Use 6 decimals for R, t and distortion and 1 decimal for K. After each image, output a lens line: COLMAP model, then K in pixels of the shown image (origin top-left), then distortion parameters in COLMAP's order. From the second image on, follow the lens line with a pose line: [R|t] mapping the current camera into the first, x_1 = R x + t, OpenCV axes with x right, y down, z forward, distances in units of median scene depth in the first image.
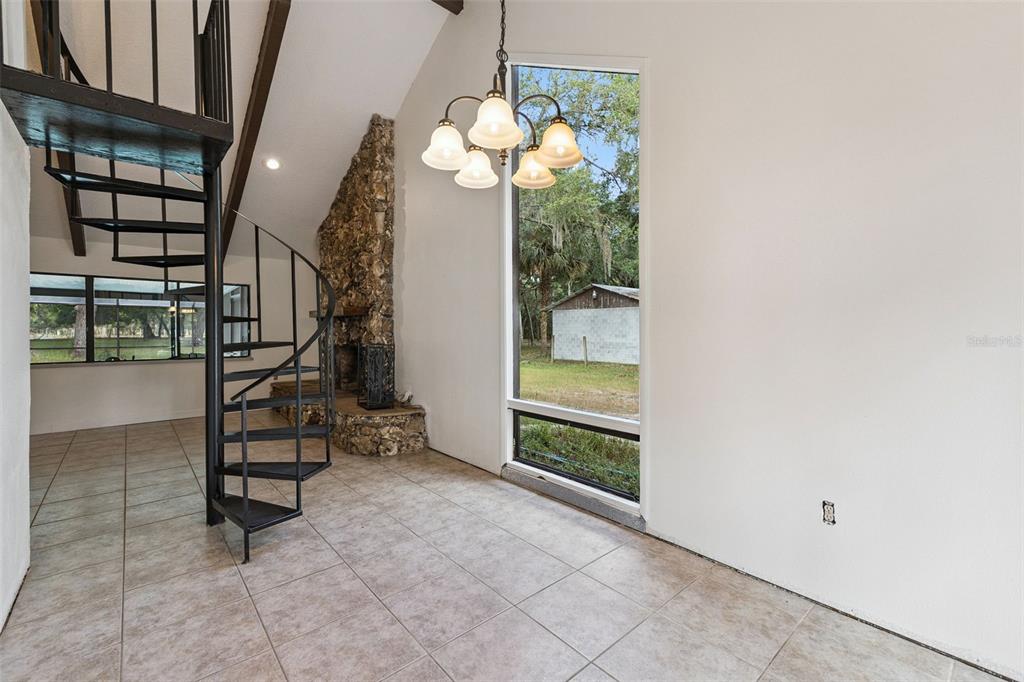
lens RADIAL K [[436.7, 0, 509.2], [0, 436.7, 333.7], [0, 0, 1]] dist [0.009599, 0.000193]
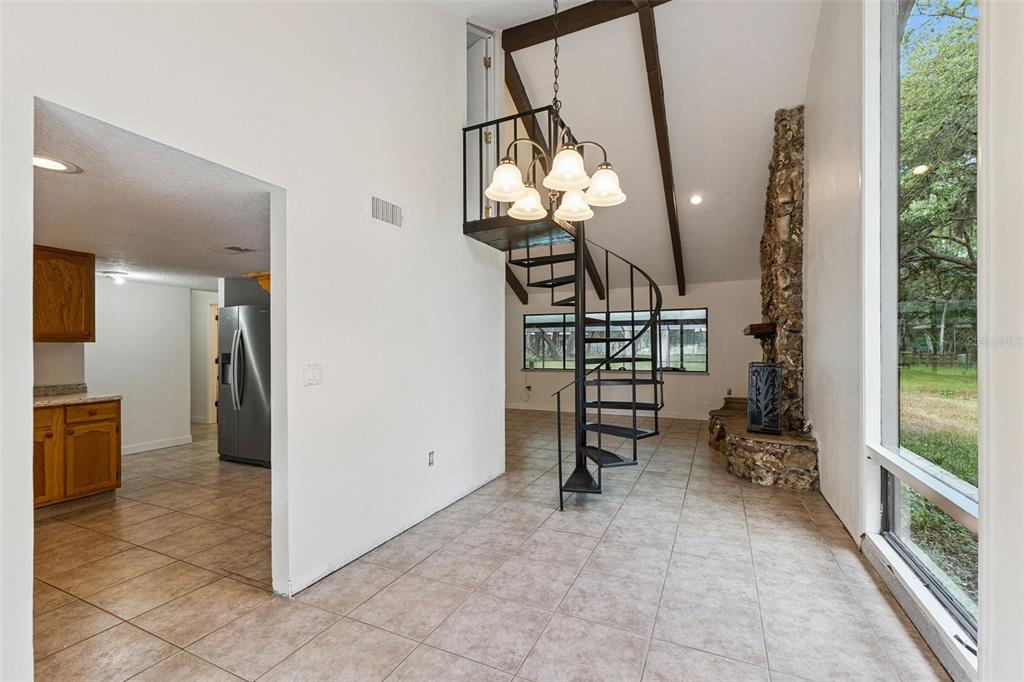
lens RADIAL K [[433.5, 0, 516.9], [0, 433.5, 350.0], [0, 0, 1]] dist [0.009078, 0.000147]
pose [[0.411238, 0.002646, -0.911524, 0.419026], [-0.005138, 0.999987, 0.000585, -0.001802], [0.911514, 0.004443, 0.411246, 0.190308]]
